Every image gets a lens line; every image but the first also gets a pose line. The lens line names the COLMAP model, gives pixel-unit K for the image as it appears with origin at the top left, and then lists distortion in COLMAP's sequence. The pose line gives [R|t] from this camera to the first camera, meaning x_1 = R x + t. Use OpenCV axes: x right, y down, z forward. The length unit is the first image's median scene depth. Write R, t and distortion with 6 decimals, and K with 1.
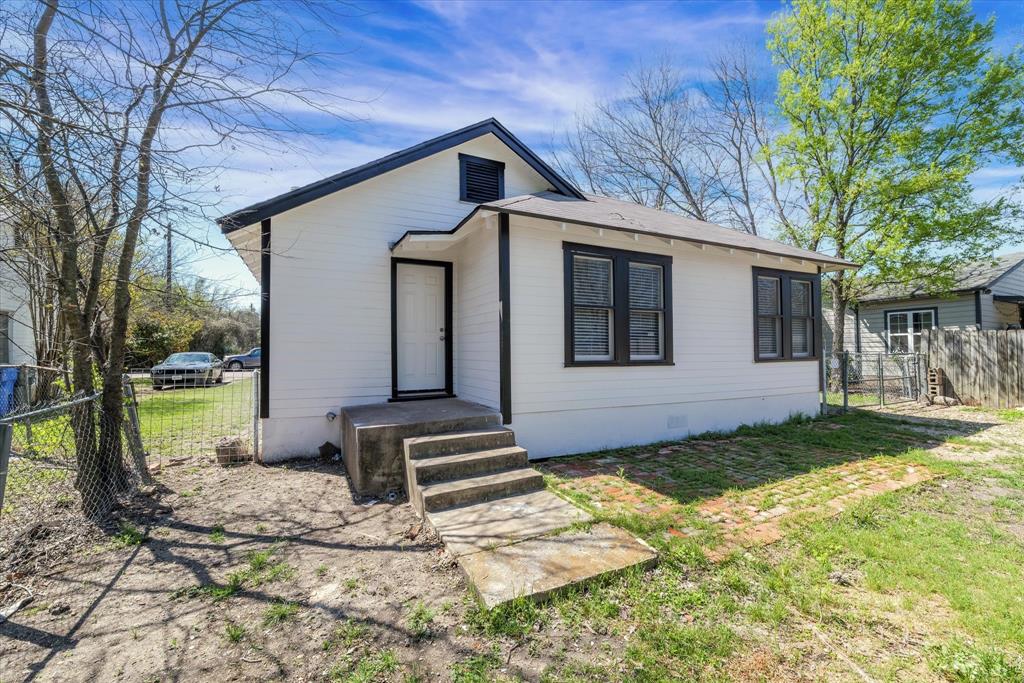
lens RADIAL K [[421.4, 0, 508.8], [0, 421.4, 339.0], [0, 0, 1]] dist [-0.010938, 0.000246]
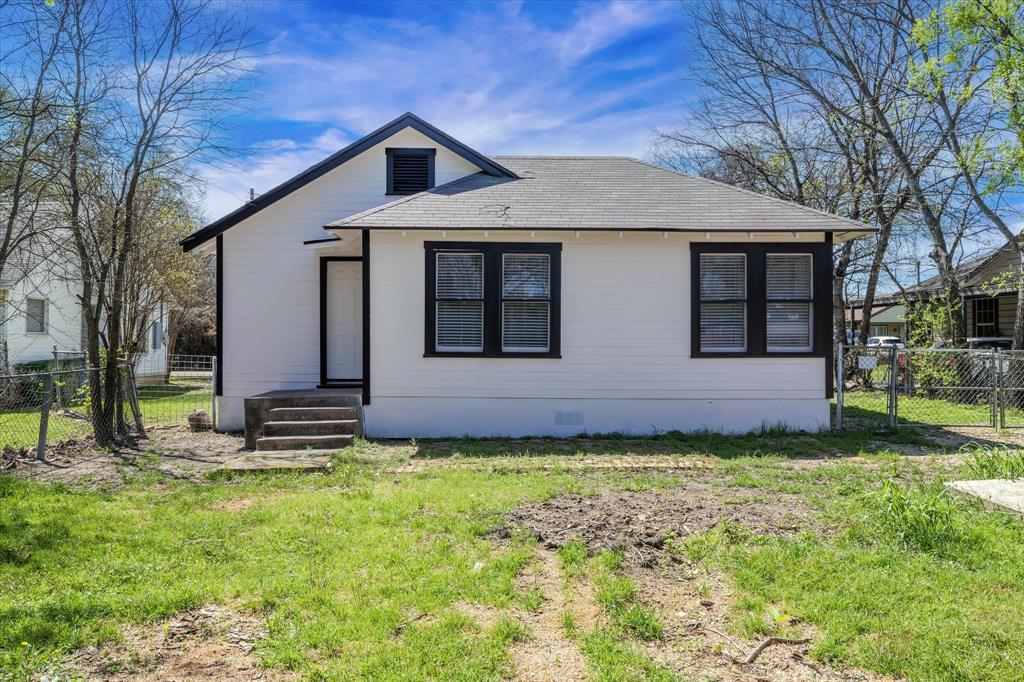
lens RADIAL K [[774.7, 0, 512.0], [0, 774.7, 341.0], [0, 0, 1]] dist [-0.007309, -0.003749]
pose [[0.910817, 0.001981, -0.412806, 1.074185], [0.006772, 0.999782, 0.019741, -0.012065], [0.412755, -0.020776, 0.910605, -0.676458]]
